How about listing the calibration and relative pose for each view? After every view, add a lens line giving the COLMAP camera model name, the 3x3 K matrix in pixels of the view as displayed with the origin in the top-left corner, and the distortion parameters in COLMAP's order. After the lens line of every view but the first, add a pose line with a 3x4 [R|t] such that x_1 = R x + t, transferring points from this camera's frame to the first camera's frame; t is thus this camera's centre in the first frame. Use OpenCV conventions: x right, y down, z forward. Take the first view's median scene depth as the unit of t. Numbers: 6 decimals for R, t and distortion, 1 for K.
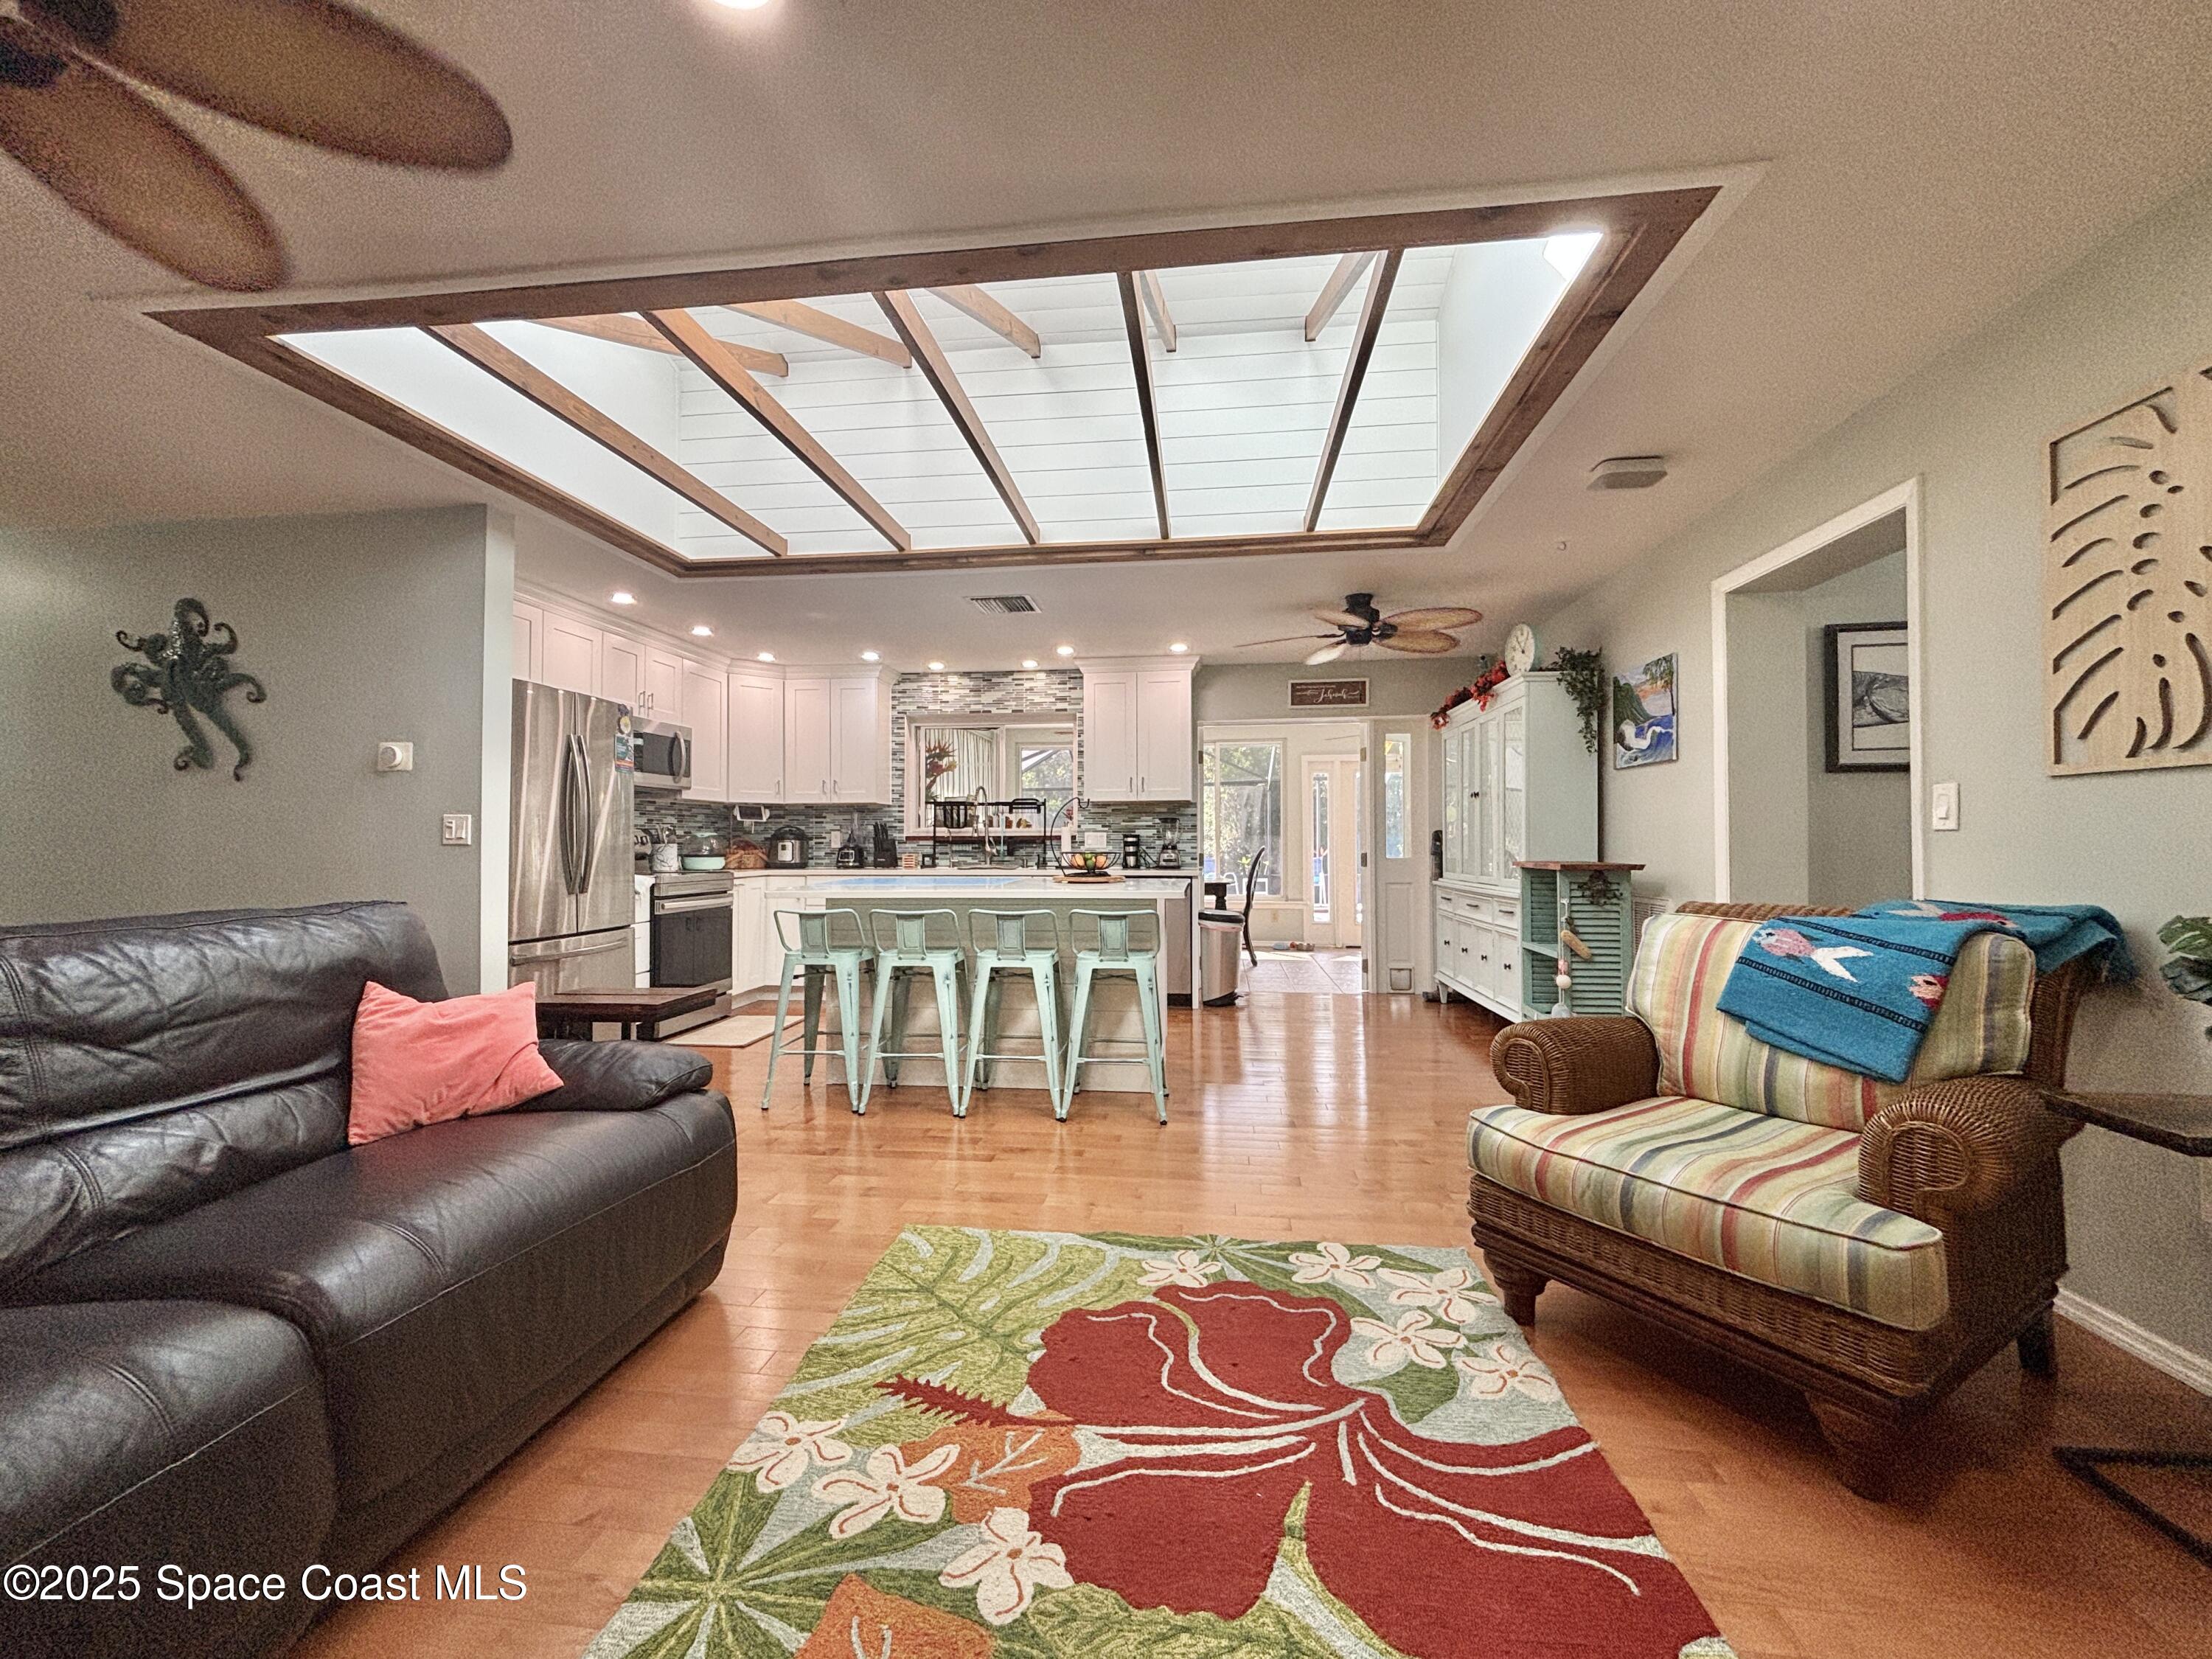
lens RADIAL K [[890.1, 0, 1113.2], [0, 890.1, 826.6], [0, 0, 1]] dist [0.004705, 0.000073]
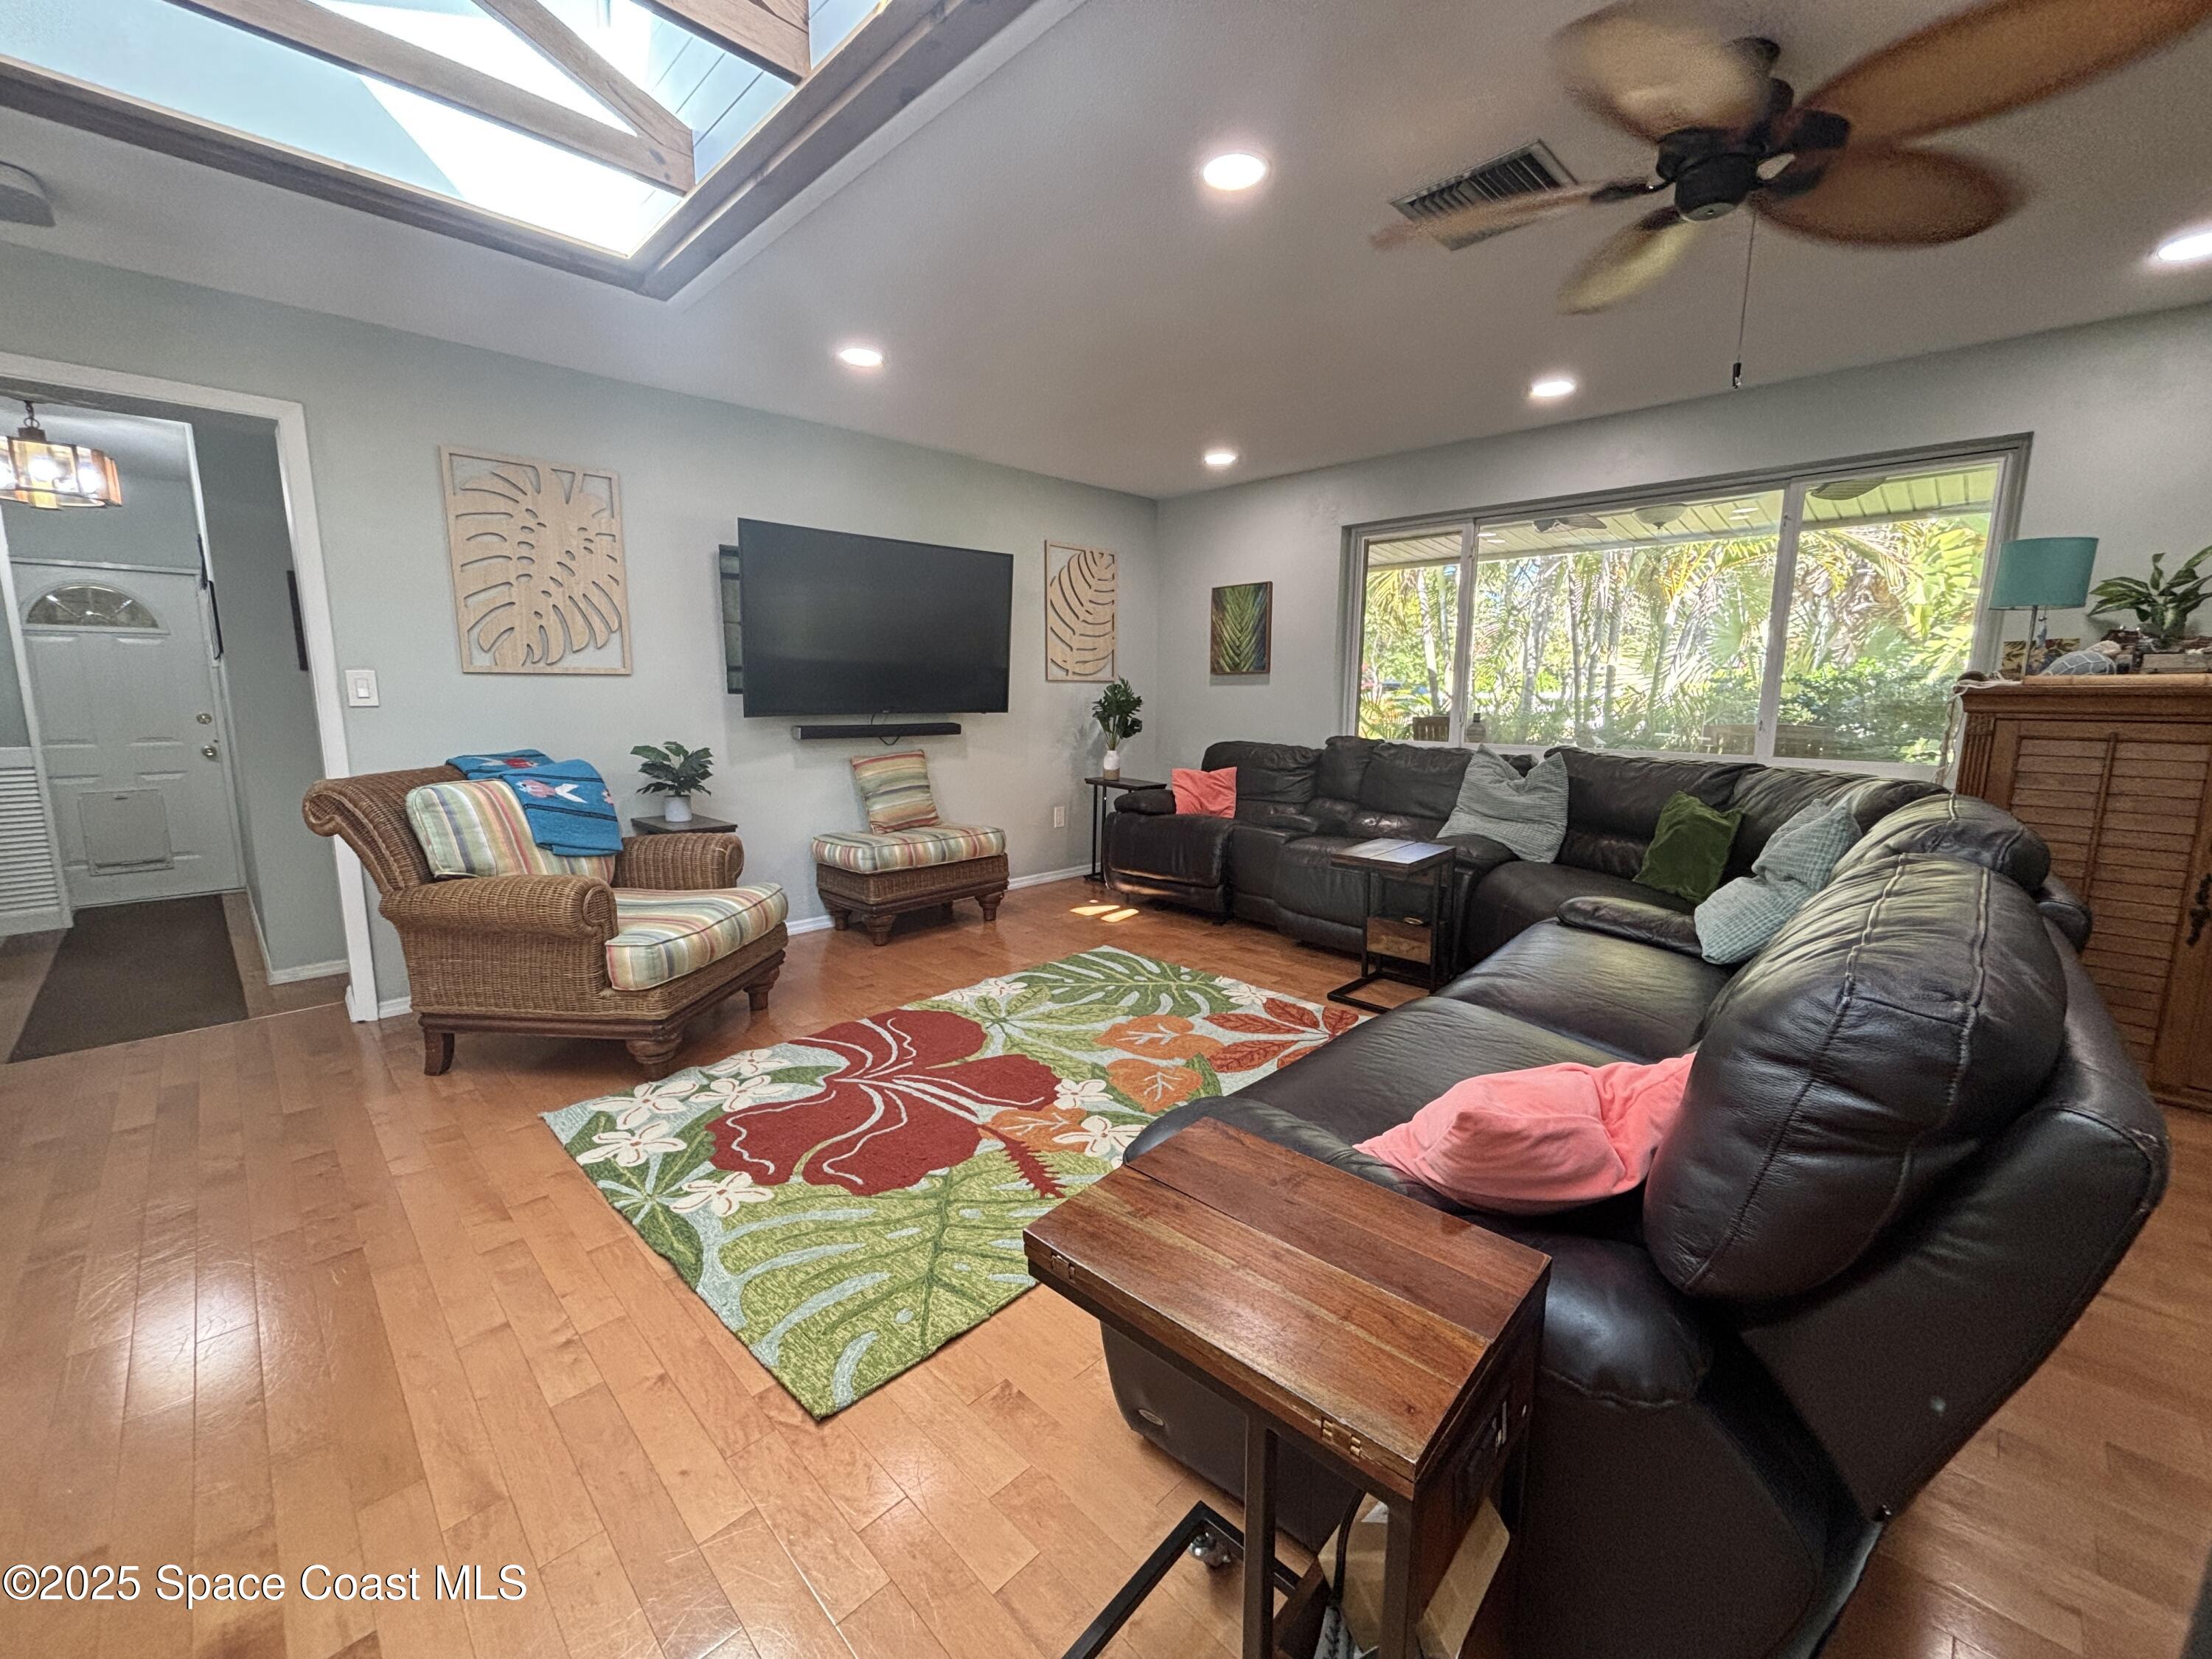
lens RADIAL K [[890.1, 0, 1103.0], [0, 890.1, 824.3], [0, 0, 1]] dist [0.004705, 0.000073]
pose [[-0.782143, -0.091253, 0.616381, -0.836891], [-0.009810, 0.990899, 0.134250, -0.012285], [-0.623022, 0.098956, -0.775920, 1.556266]]
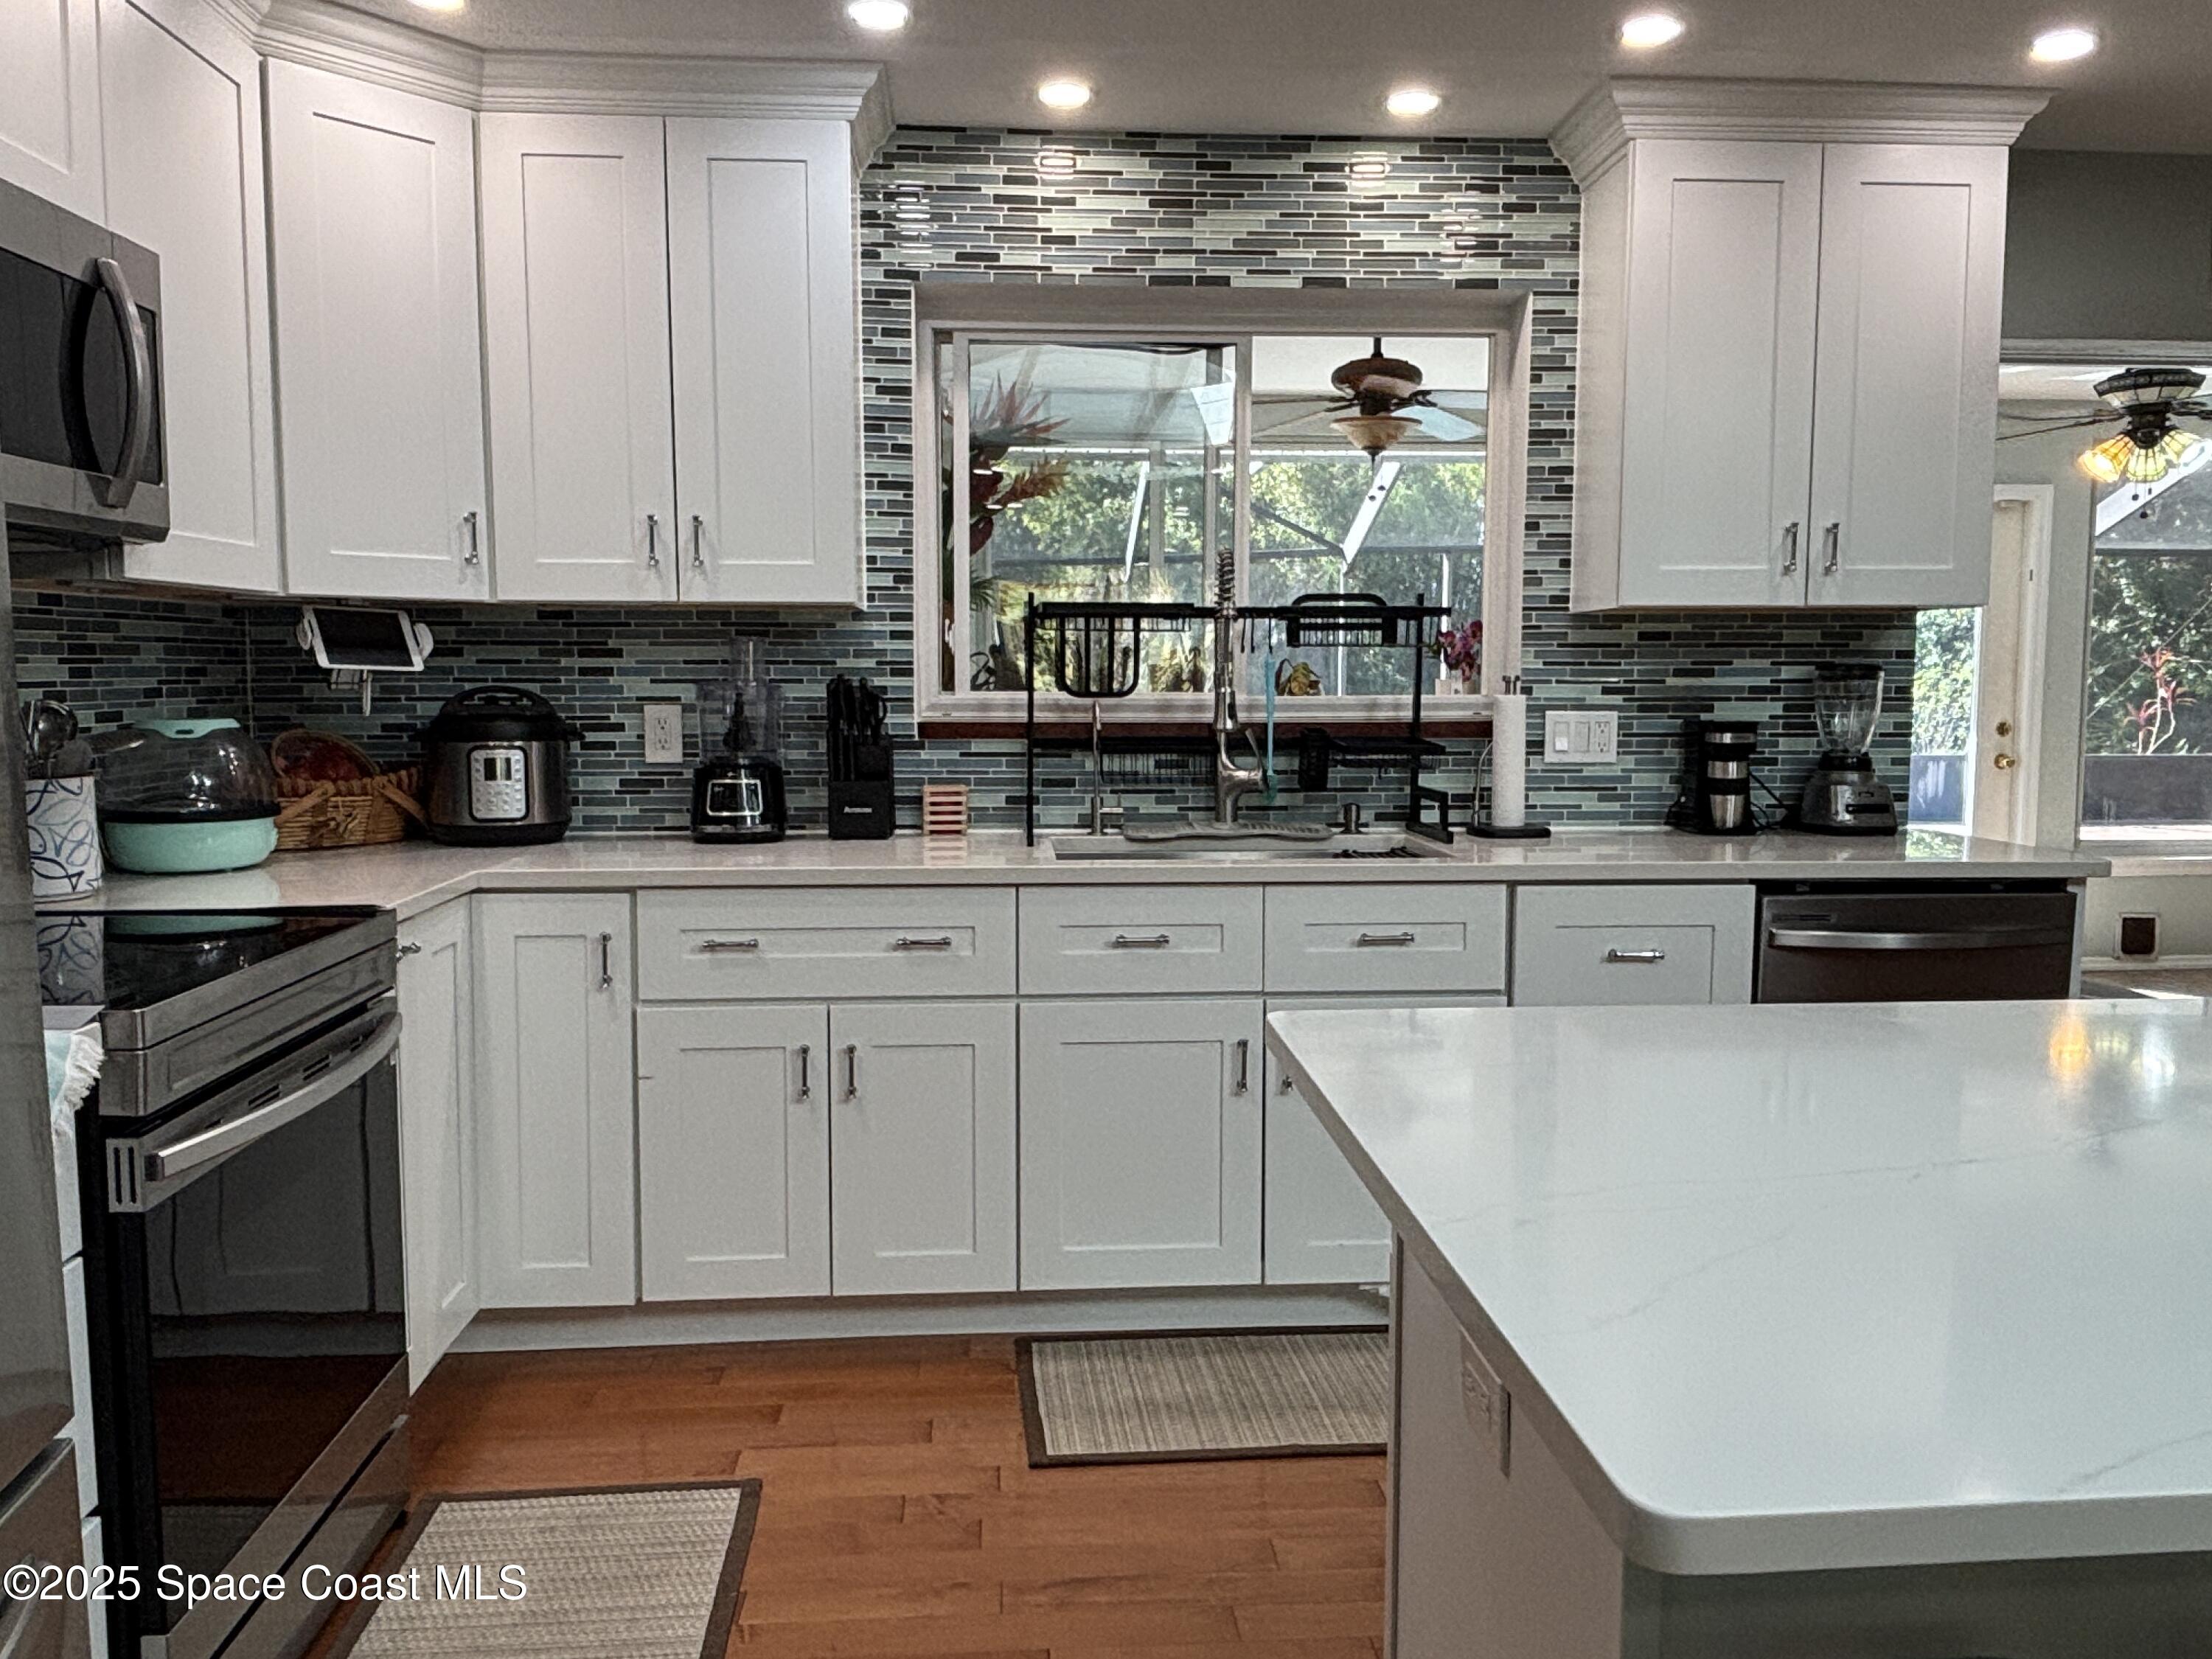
lens RADIAL K [[1697.6, 0, 1099.2], [0, 1697.6, 835.4], [0, 0, 1]] dist [-0.001875, -0.006385]
pose [[0.986137, -0.010818, 0.165577, -0.279936], [-0.008138, 0.993519, 0.113375, -0.016006], [-0.165731, -0.113151, 0.979658, 0.479398]]
